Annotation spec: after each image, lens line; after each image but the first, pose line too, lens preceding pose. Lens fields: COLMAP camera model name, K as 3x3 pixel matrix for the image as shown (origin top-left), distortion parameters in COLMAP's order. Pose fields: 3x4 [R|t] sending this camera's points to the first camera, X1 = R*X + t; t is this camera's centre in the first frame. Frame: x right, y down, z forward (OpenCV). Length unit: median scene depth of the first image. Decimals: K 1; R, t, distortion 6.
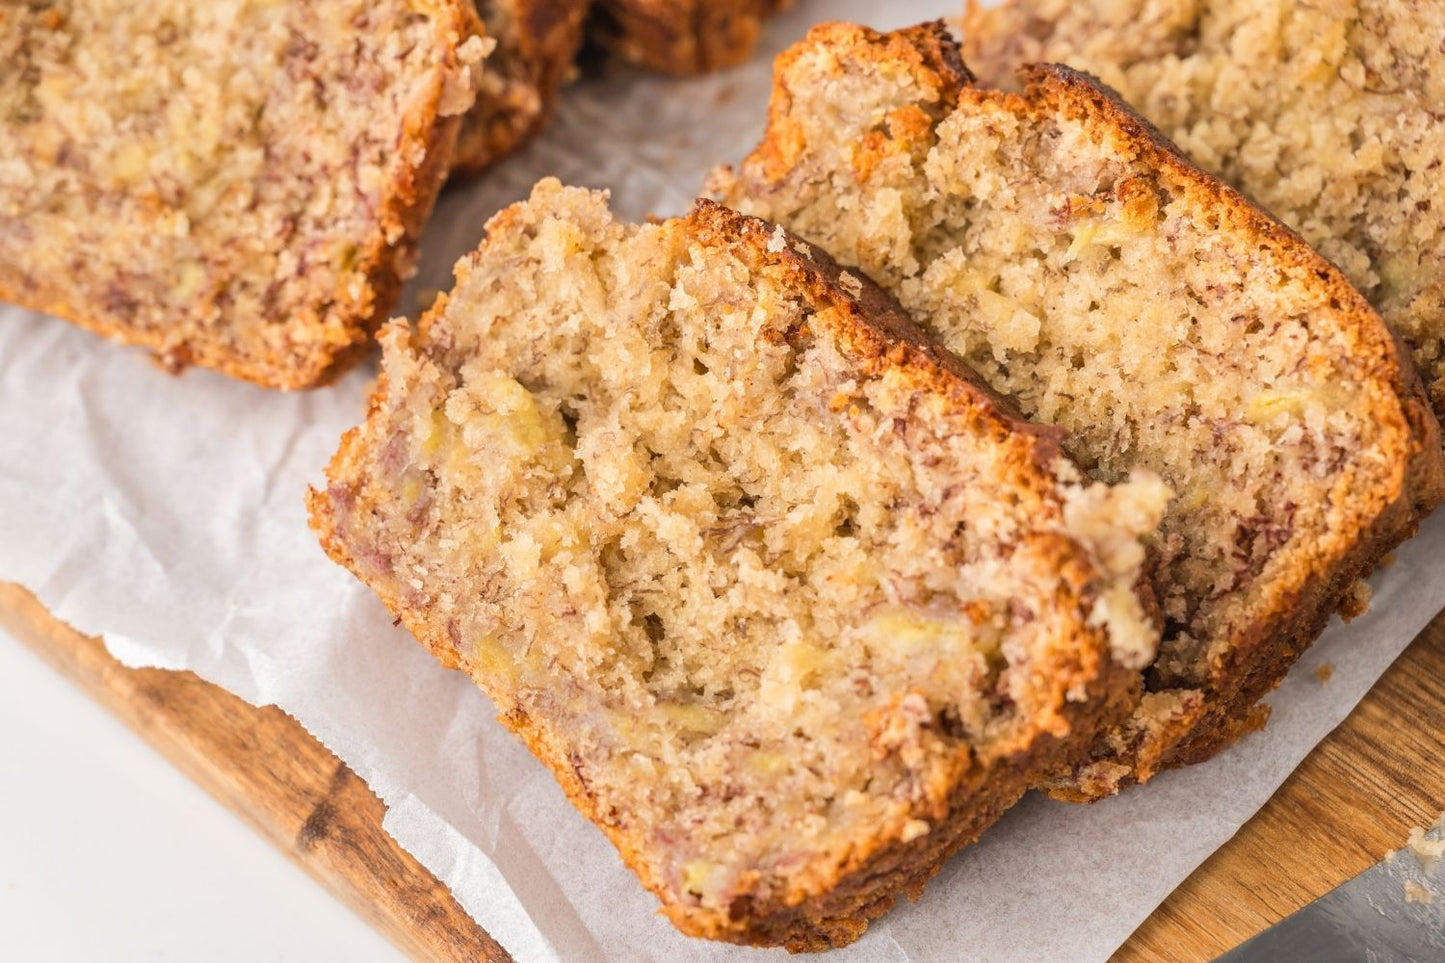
lens RADIAL K [[3005.7, 0, 719.3], [0, 3005.7, 326.3], [0, 0, 1]] dist [0.061770, 0.065883]
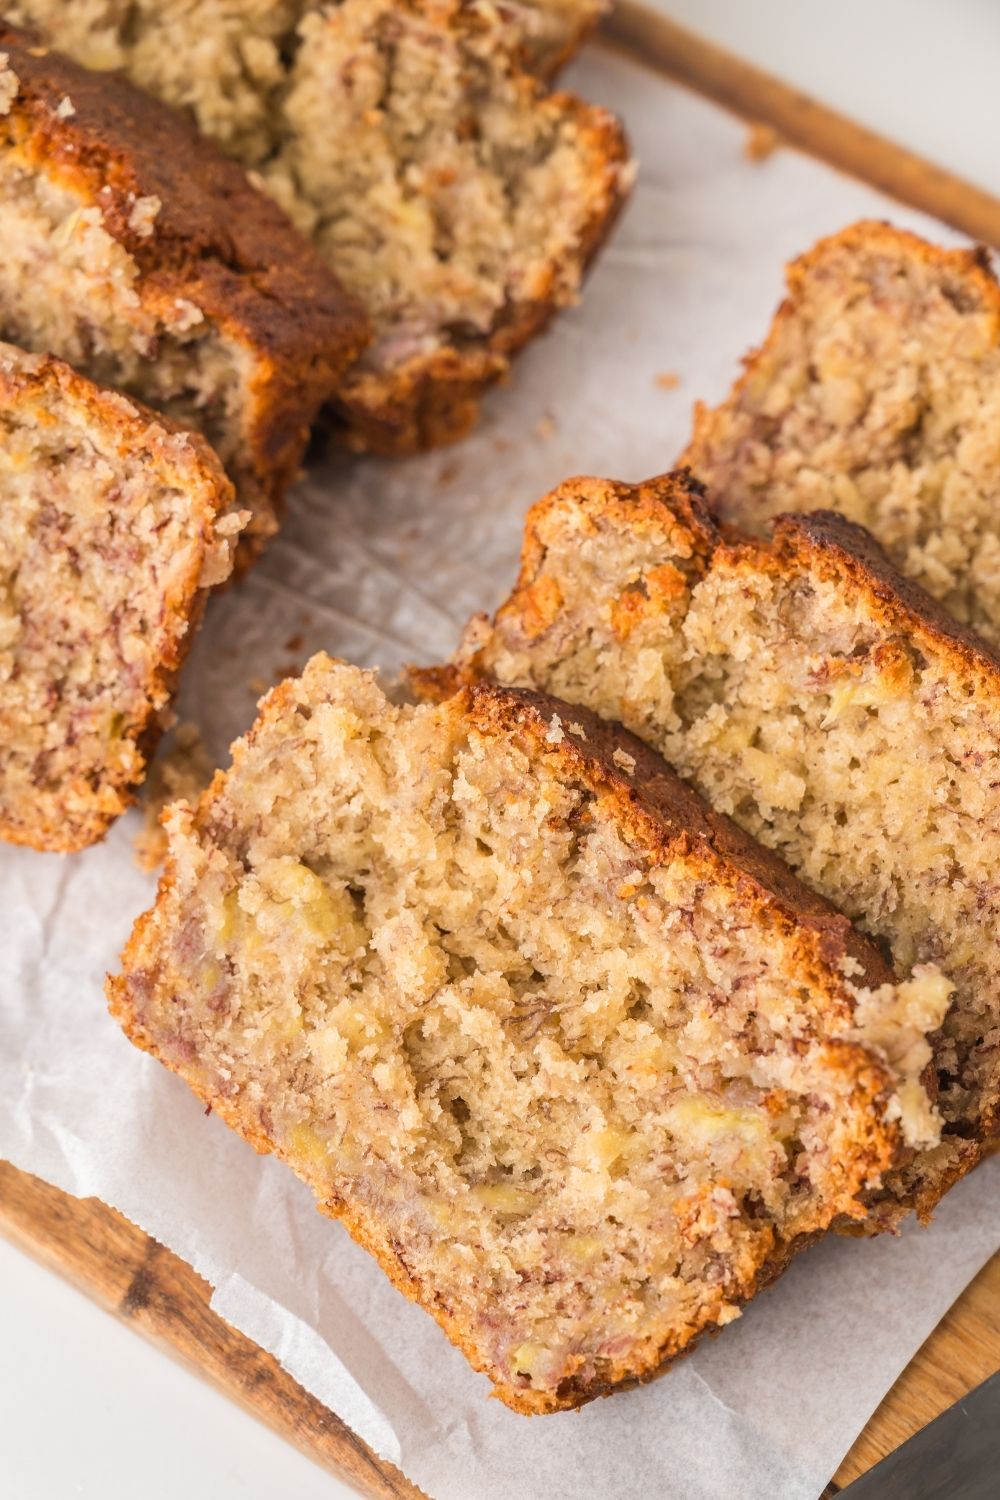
lens RADIAL K [[3120.1, 0, 537.2], [0, 3120.1, 644.5], [0, 0, 1]] dist [0.061770, 0.065883]
pose [[0.993940, -0.061167, 0.091330, -0.082337], [0.046224, 0.986422, 0.157589, -0.225153], [-0.099729, -0.152413, 0.983272, -0.051817]]
